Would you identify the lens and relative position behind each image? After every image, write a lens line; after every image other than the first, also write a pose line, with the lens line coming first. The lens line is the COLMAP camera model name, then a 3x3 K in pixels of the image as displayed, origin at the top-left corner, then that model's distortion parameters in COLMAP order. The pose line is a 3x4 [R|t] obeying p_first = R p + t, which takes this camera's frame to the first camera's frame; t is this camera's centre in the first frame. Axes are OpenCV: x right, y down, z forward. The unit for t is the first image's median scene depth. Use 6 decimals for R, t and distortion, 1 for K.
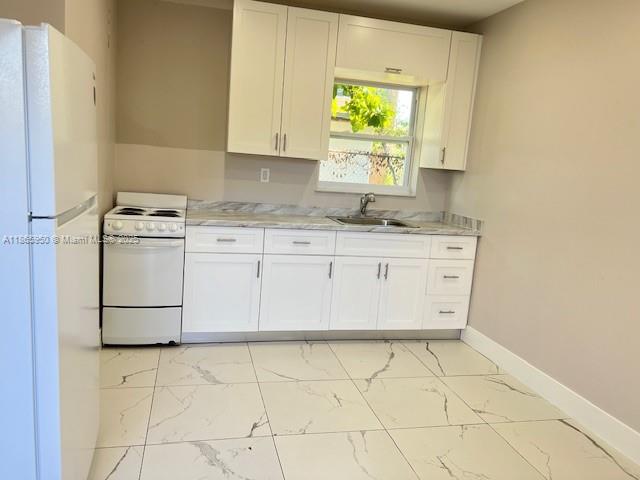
lens RADIAL K [[498.1, 0, 318.0], [0, 498.1, 237.7], [0, 0, 1]] dist [0.083221, -0.102674]
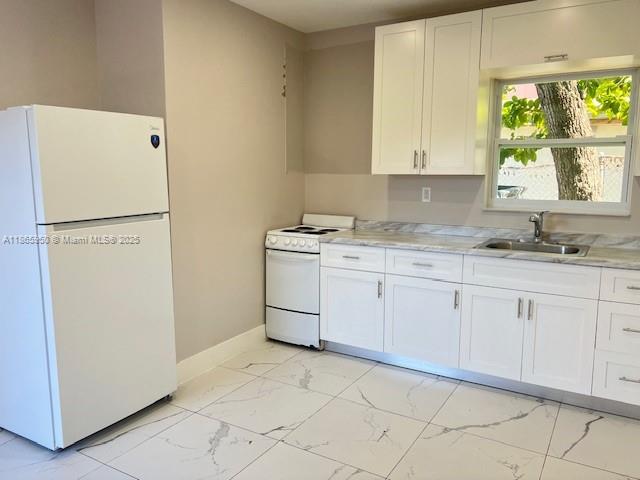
lens RADIAL K [[502.5, 0, 319.4], [0, 502.5, 237.1], [0, 0, 1]] dist [0.084045, -0.101283]
pose [[0.707097, 0.023451, -0.706728, 0.478360], [-0.060338, 0.997806, -0.027259, -0.004729], [0.704538, 0.061917, 0.706960, 0.189865]]
